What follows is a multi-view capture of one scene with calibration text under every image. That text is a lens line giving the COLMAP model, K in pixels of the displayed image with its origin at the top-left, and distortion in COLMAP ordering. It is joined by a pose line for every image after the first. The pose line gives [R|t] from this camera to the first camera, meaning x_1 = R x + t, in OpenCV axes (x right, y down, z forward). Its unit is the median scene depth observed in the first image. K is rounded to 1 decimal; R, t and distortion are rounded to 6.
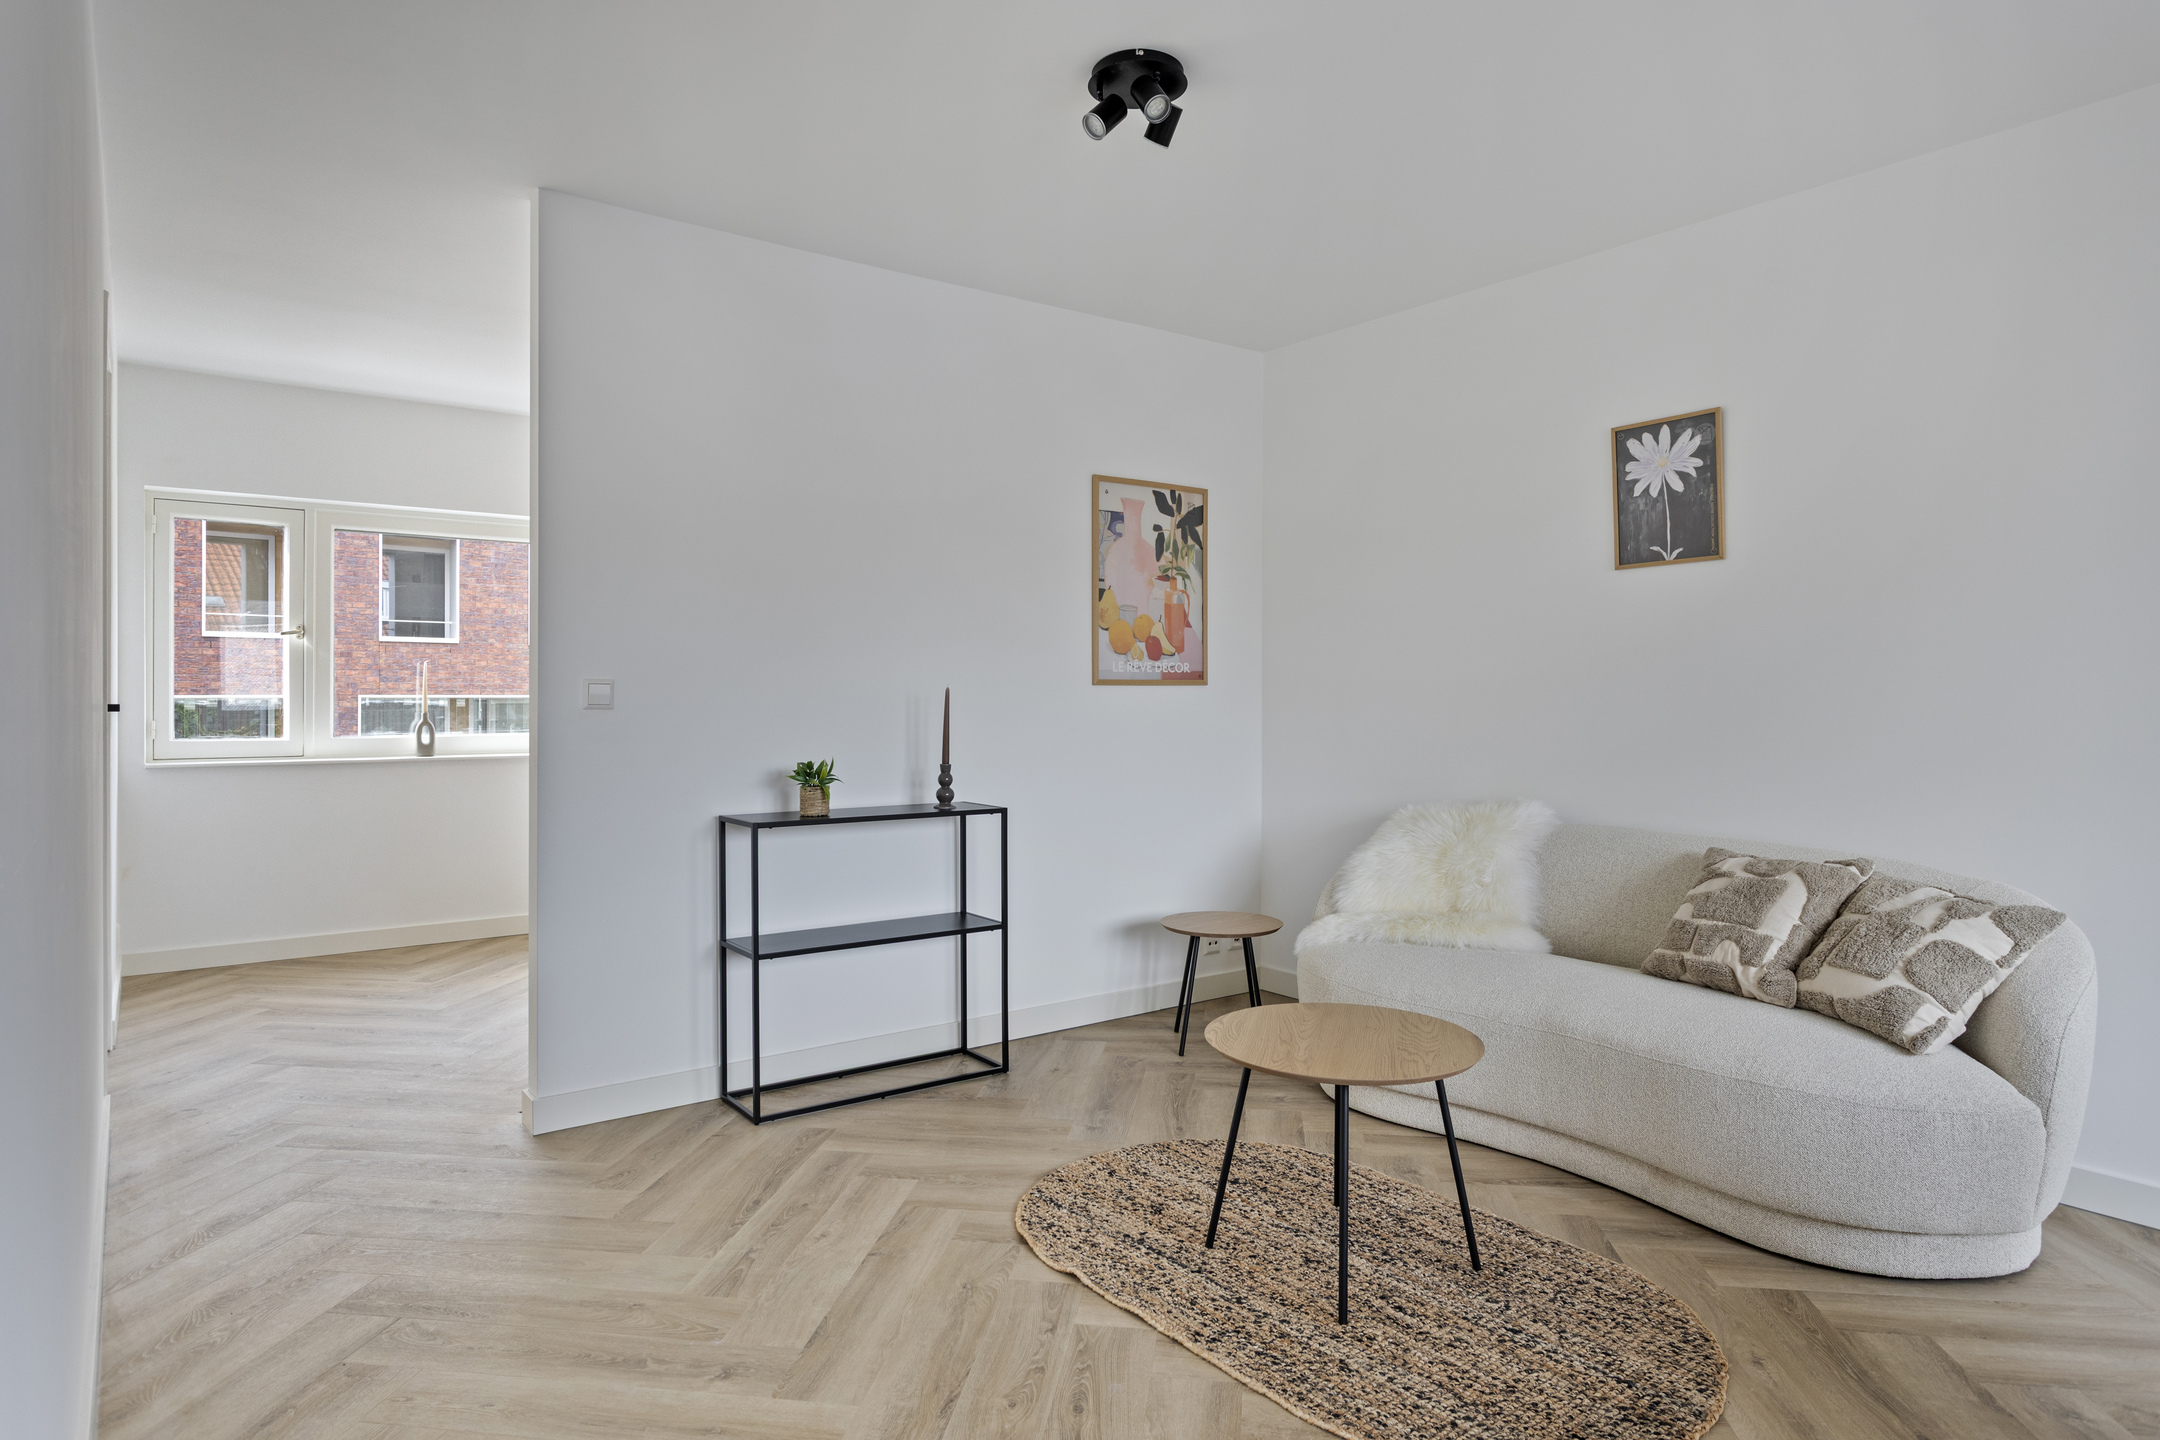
lens RADIAL K [[1234.6, 0, 1089.6], [0, 1234.6, 692.0], [0, 0, 1]] dist [-0.000614, 0.001375]
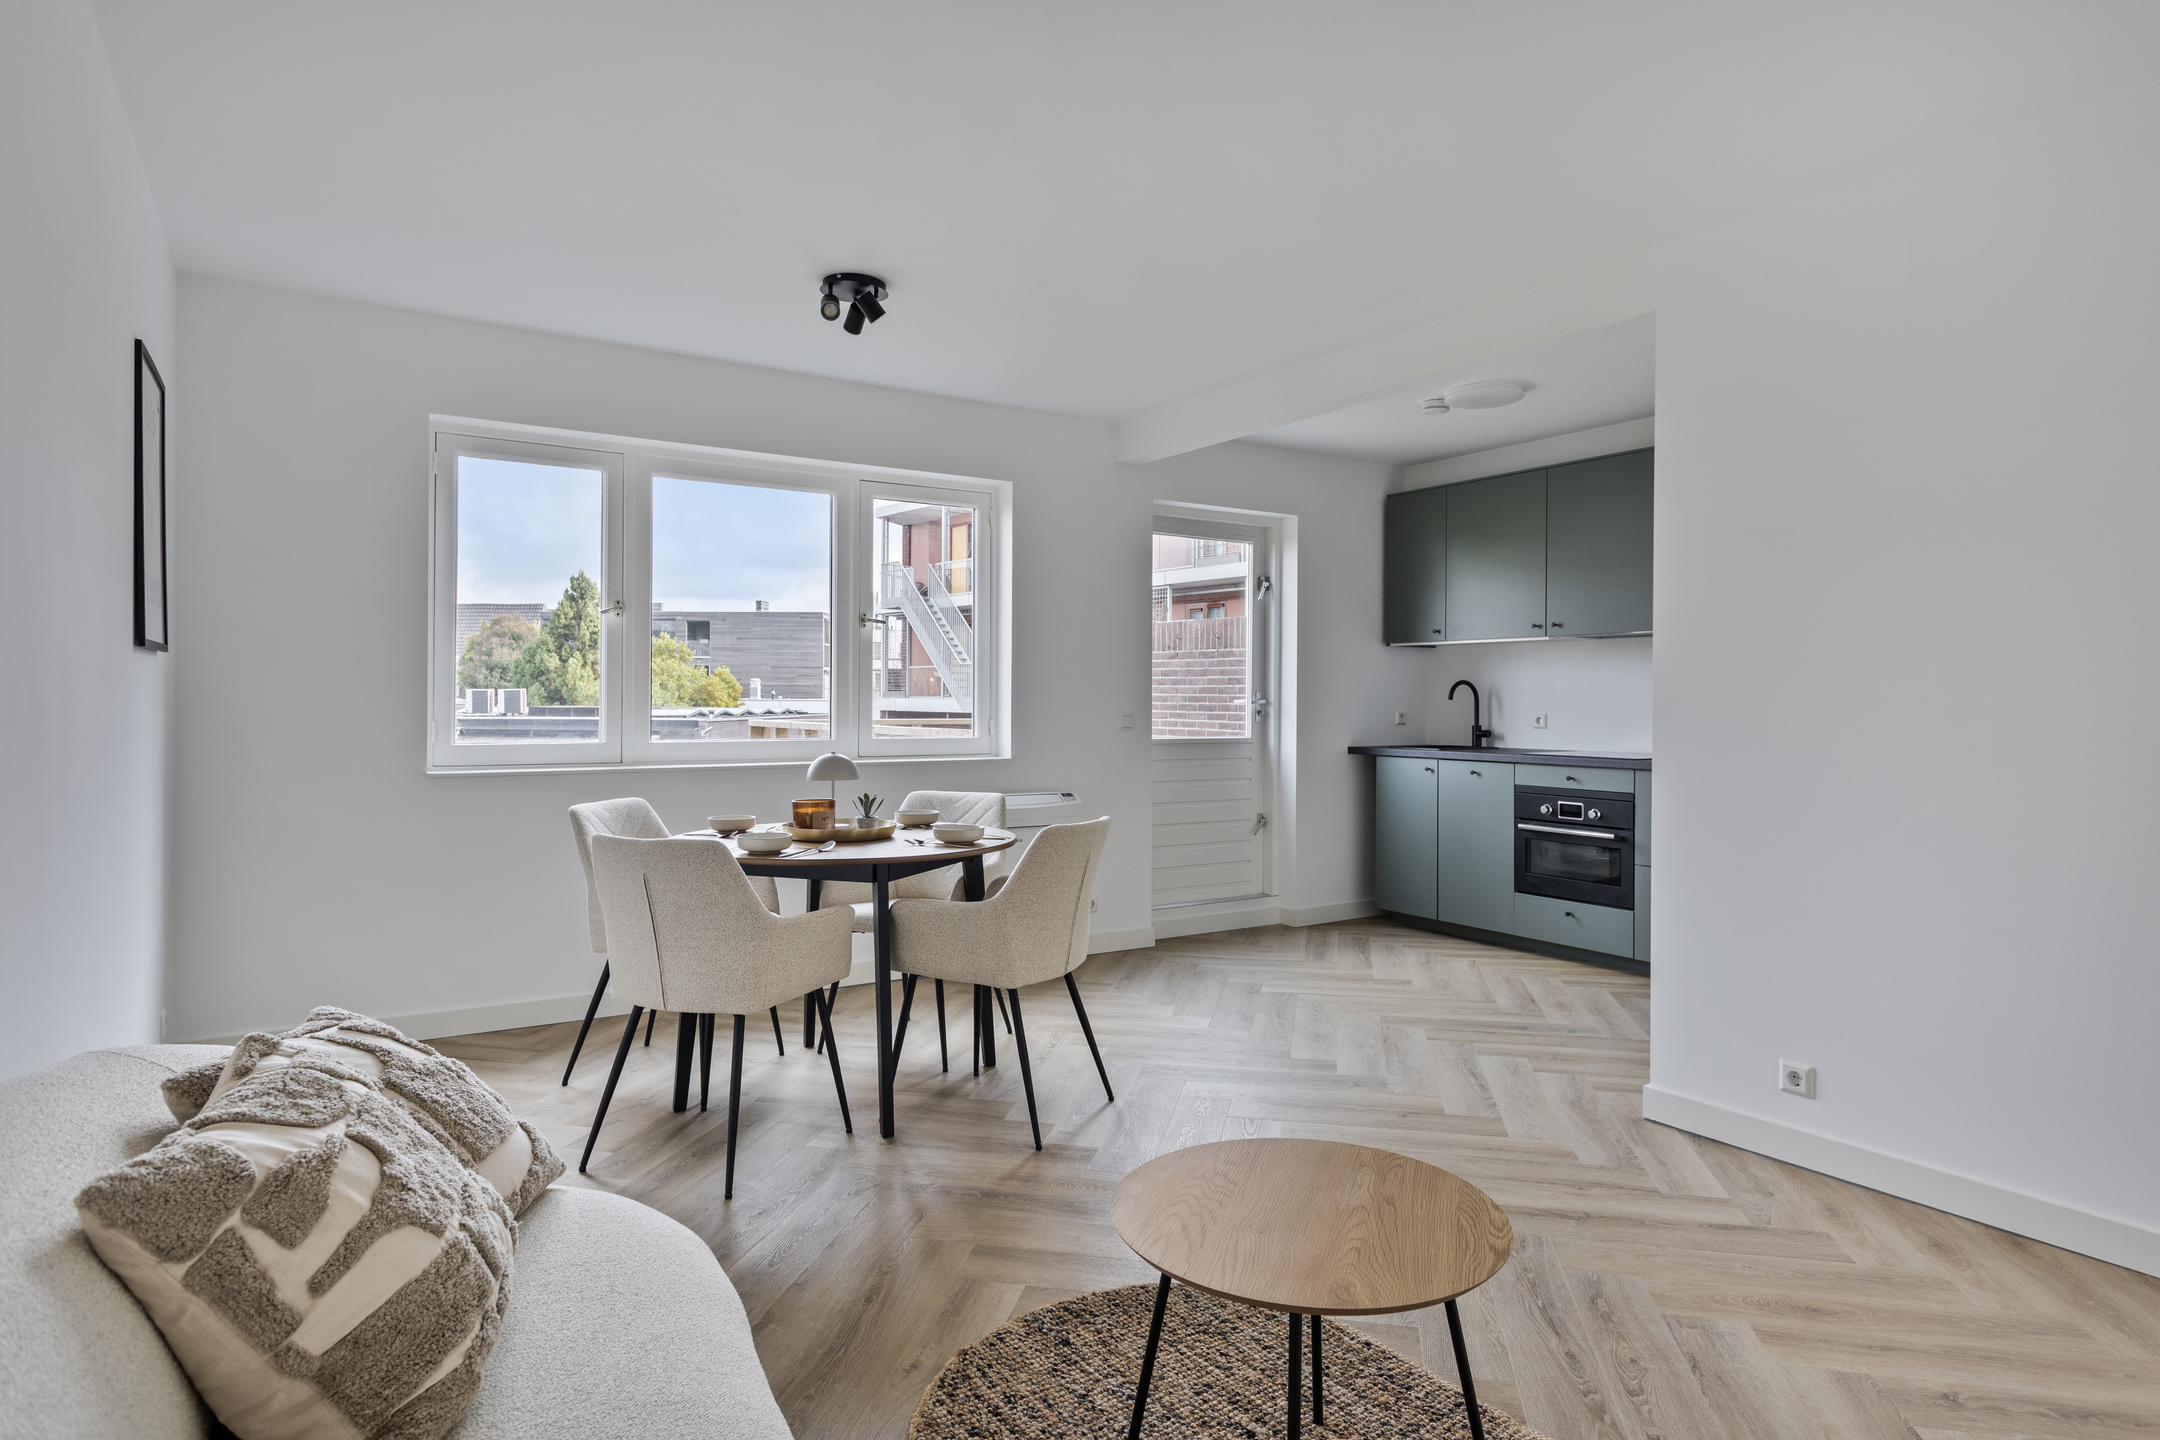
lens RADIAL K [[1202.4, 0, 1119.6], [0, 1202.4, 699.2], [0, 0, 1]] dist [-0.002550, -0.000022]
pose [[-0.998702, -0.004517, 0.050728, 0.261441], [-0.004449, 0.999989, 0.001456, -0.007859], [-0.050734, 0.001229, -0.998711, 1.594049]]
